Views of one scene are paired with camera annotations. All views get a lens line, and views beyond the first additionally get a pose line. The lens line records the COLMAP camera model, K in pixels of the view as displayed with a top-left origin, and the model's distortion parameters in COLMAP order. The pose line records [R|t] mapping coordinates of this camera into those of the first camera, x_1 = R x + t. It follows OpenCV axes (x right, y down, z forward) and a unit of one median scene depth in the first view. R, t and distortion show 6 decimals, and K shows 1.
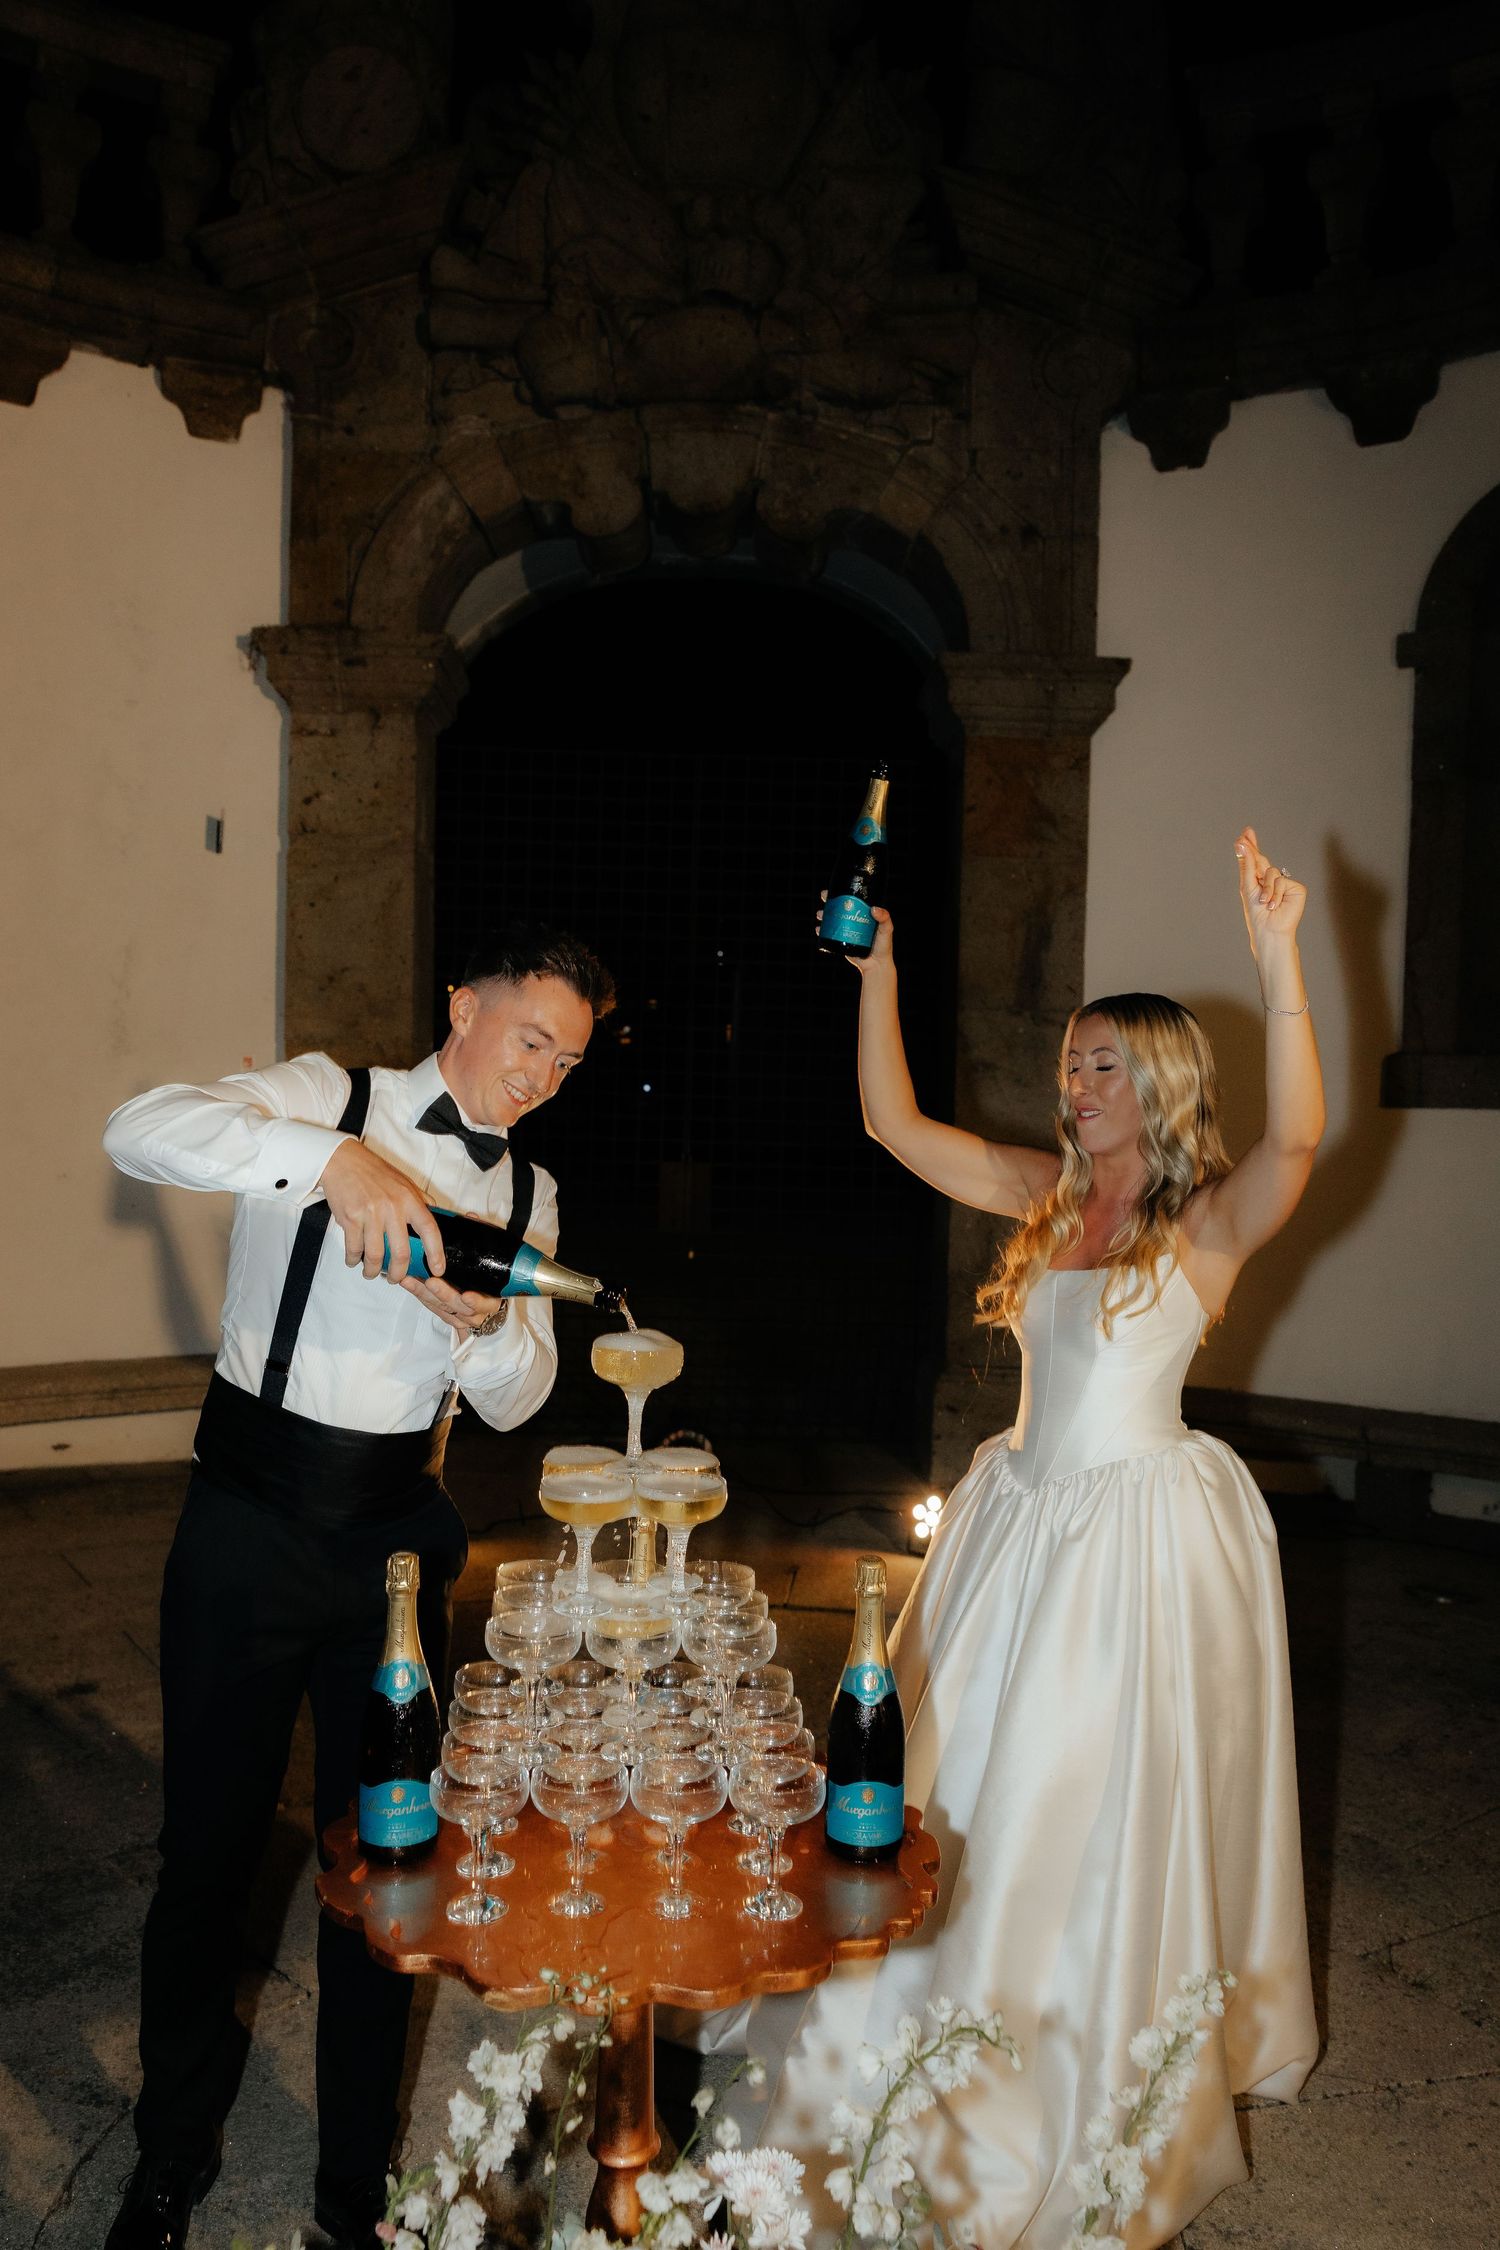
lens RADIAL K [[1808.7, 0, 731.6], [0, 1808.7, 1146.8], [0, 0, 1]] dist [-0.017519, 0.023914]
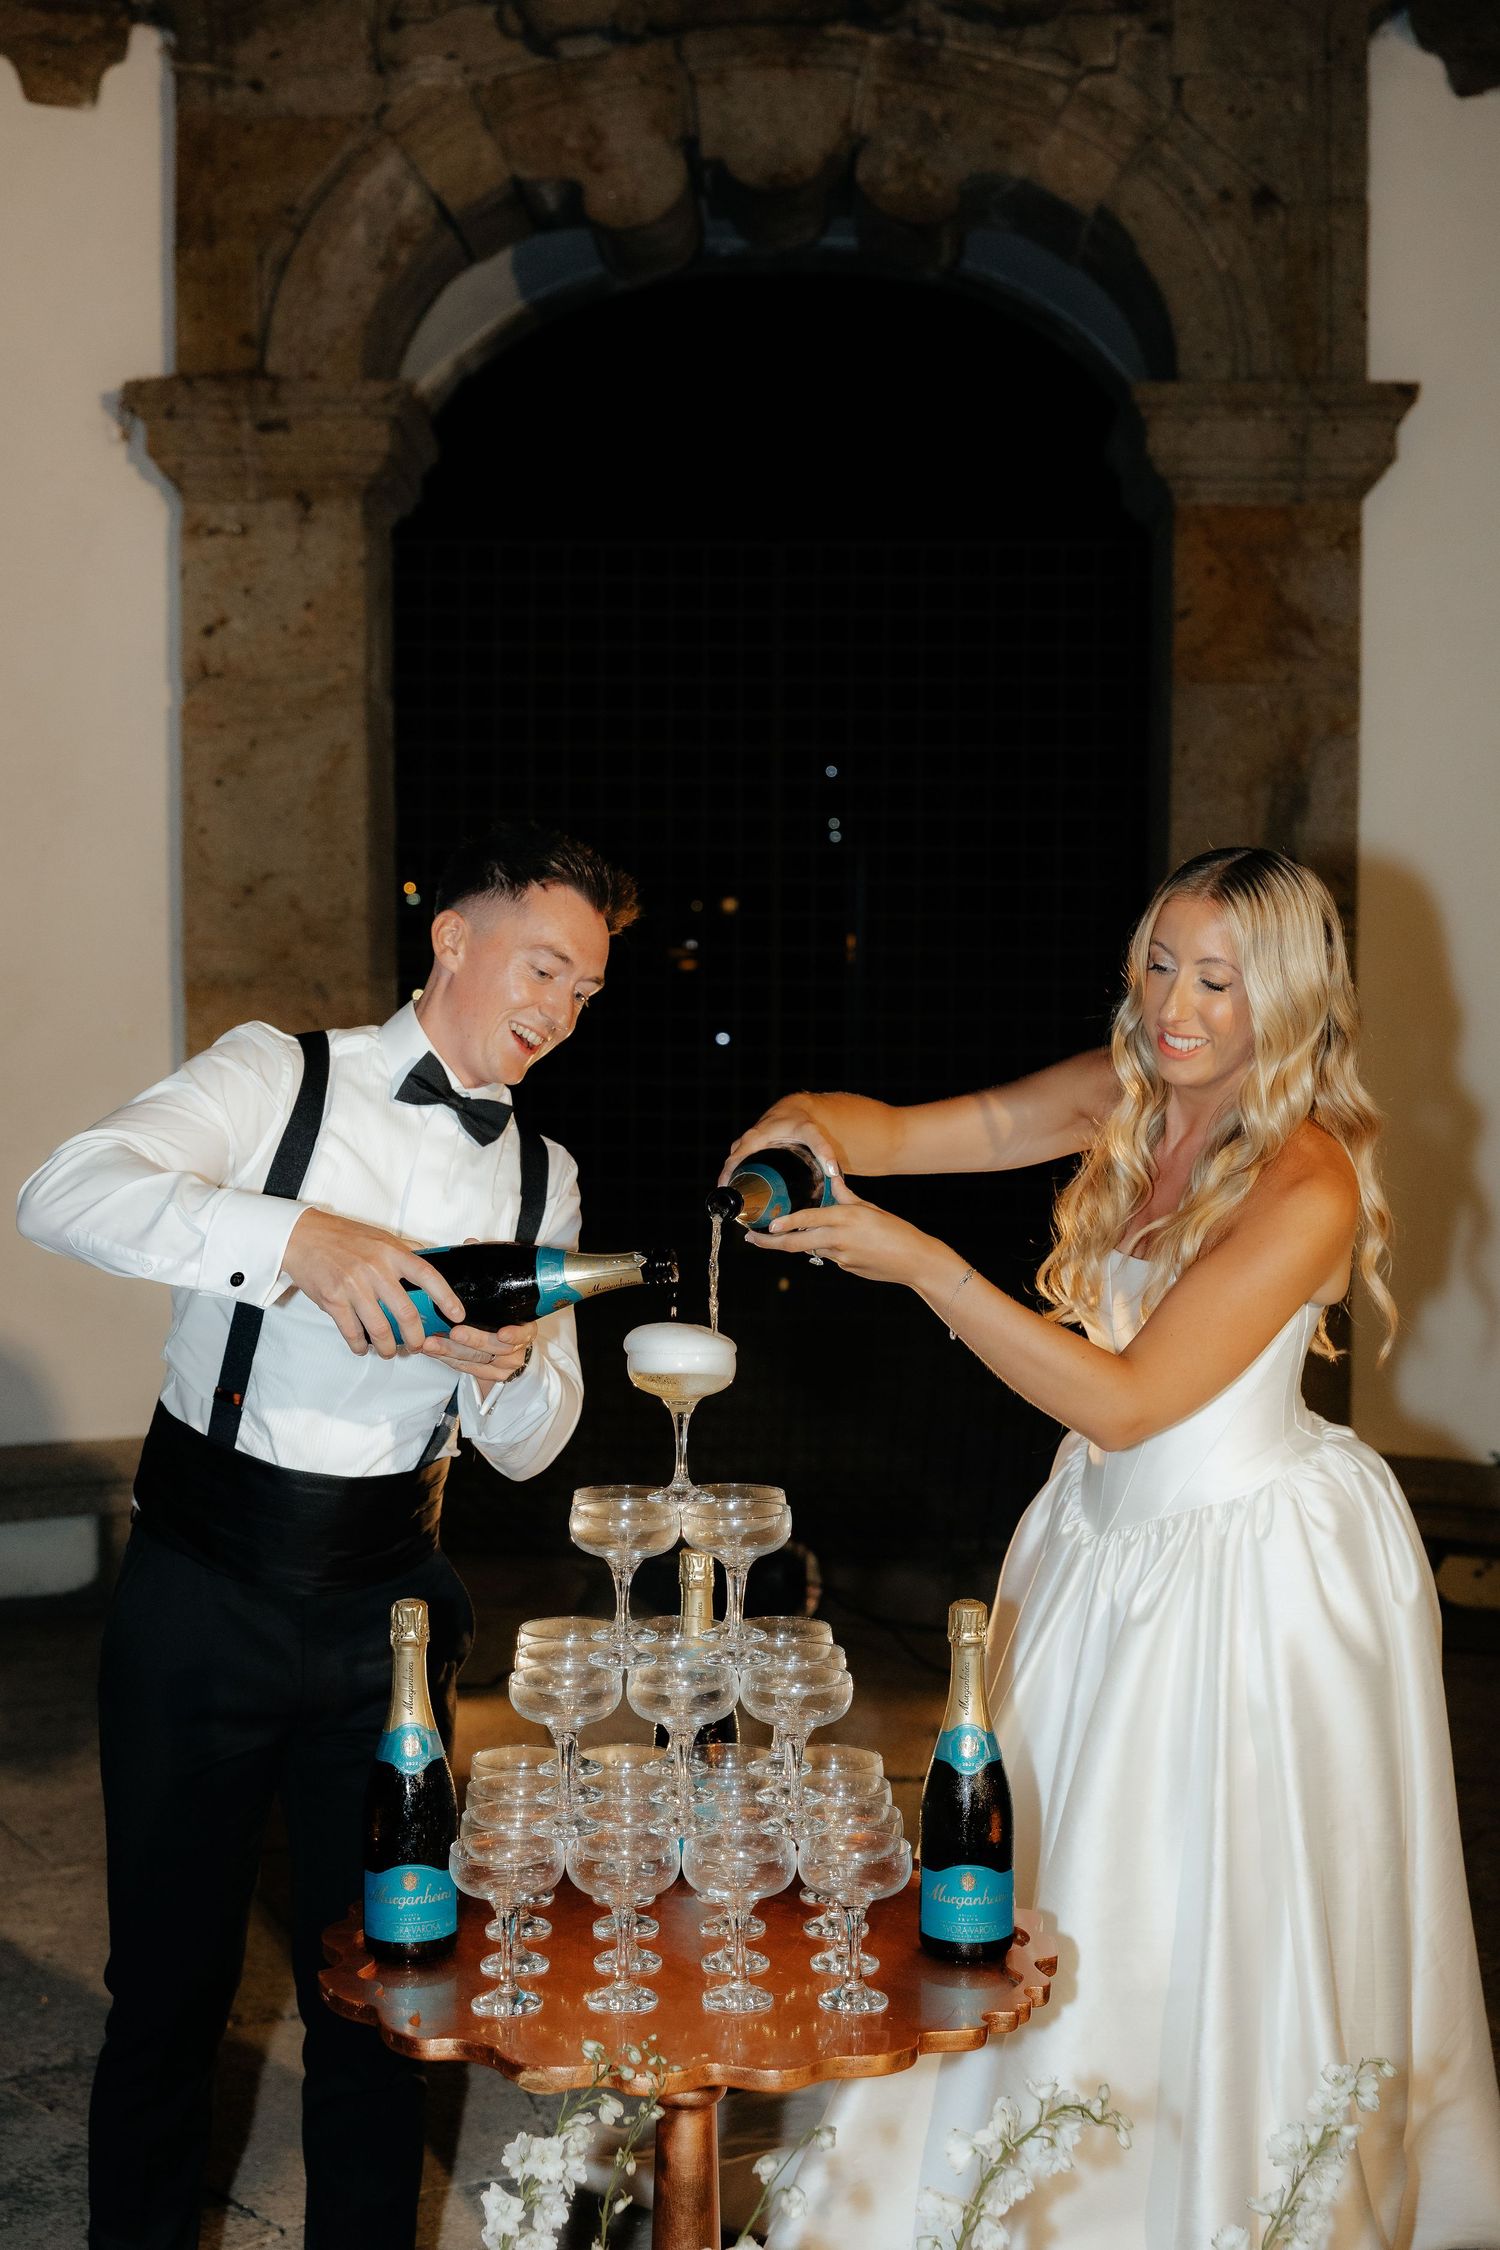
lens RADIAL K [[2868.8, 0, 715.3], [0, 2868.8, 1143.7], [0, 0, 1]] dist [0.003234, 0.000000]
pose [[0.998519, -0.020729, -0.050303, 0.007820], [0.020965, 0.999772, 0.004163, 0.002458], [0.050206, -0.005211, 0.998725, -0.079788]]
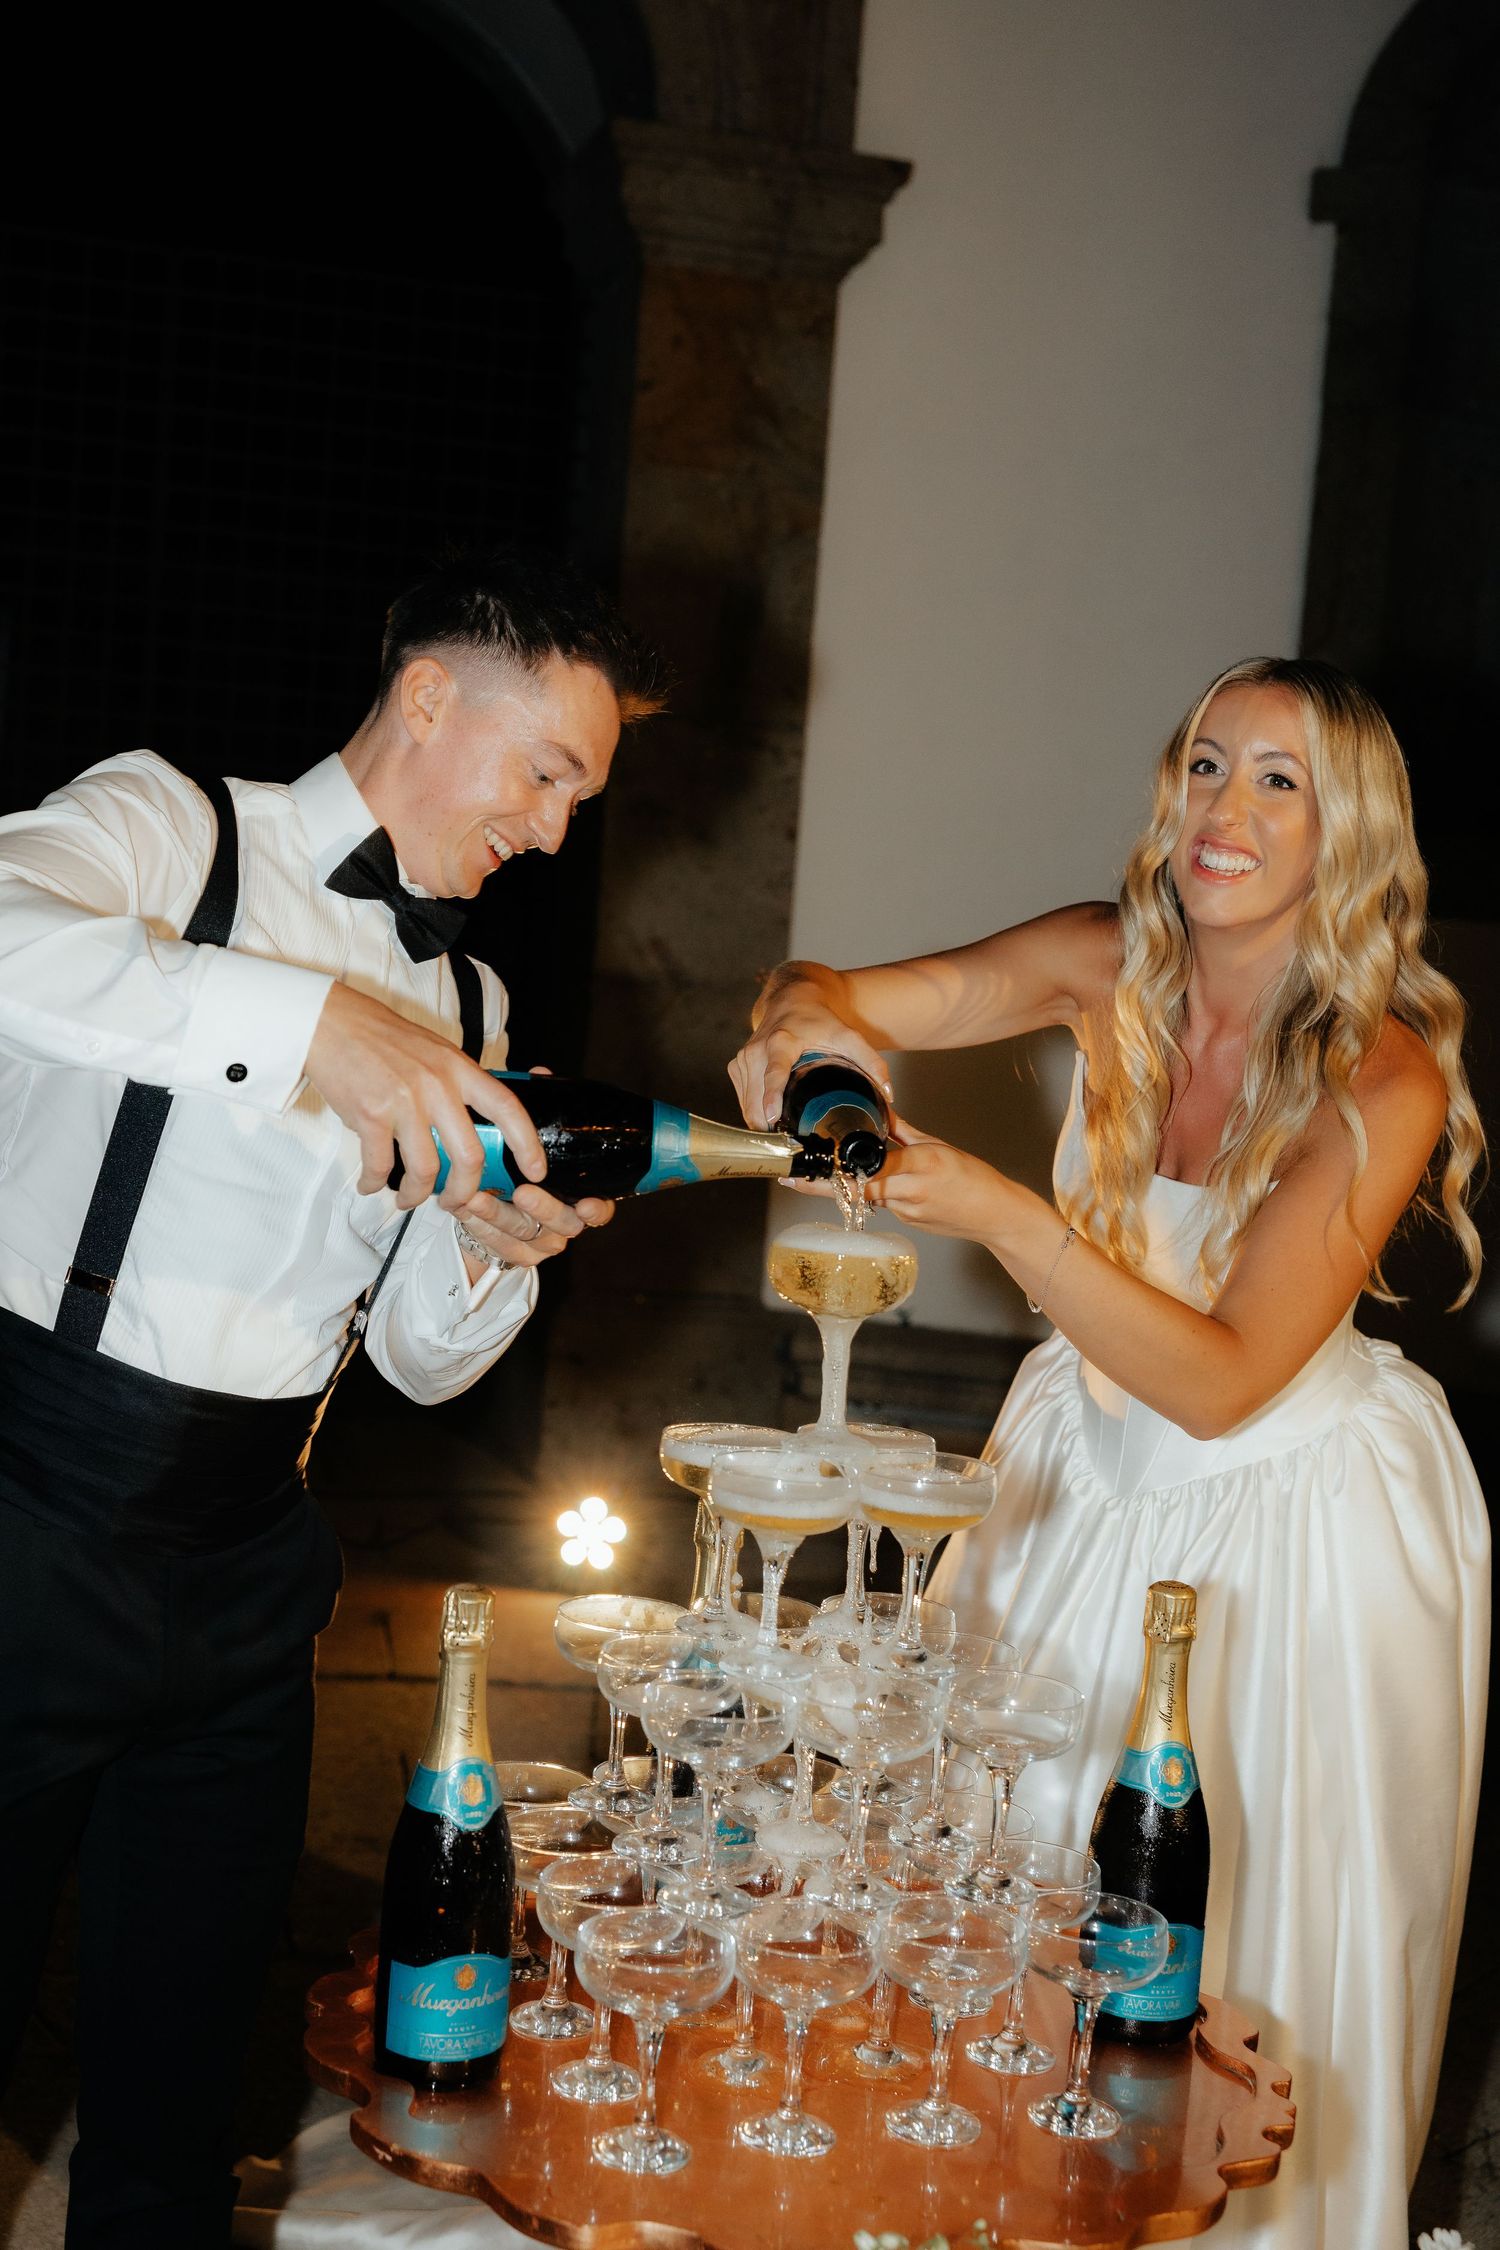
lens RADIAL K [[2967.0, 0, 739.5], [0, 2967.0, 1115.6], [0, 0, 1]] dist [0.019915, 0.000000]
pose [[0.967510, 0.027710, 0.251310, -0.084676], [-0.043166, 0.997486, 0.056199, 0.001729], [-0.249121, -0.065221, 0.966274, 0.005362]]
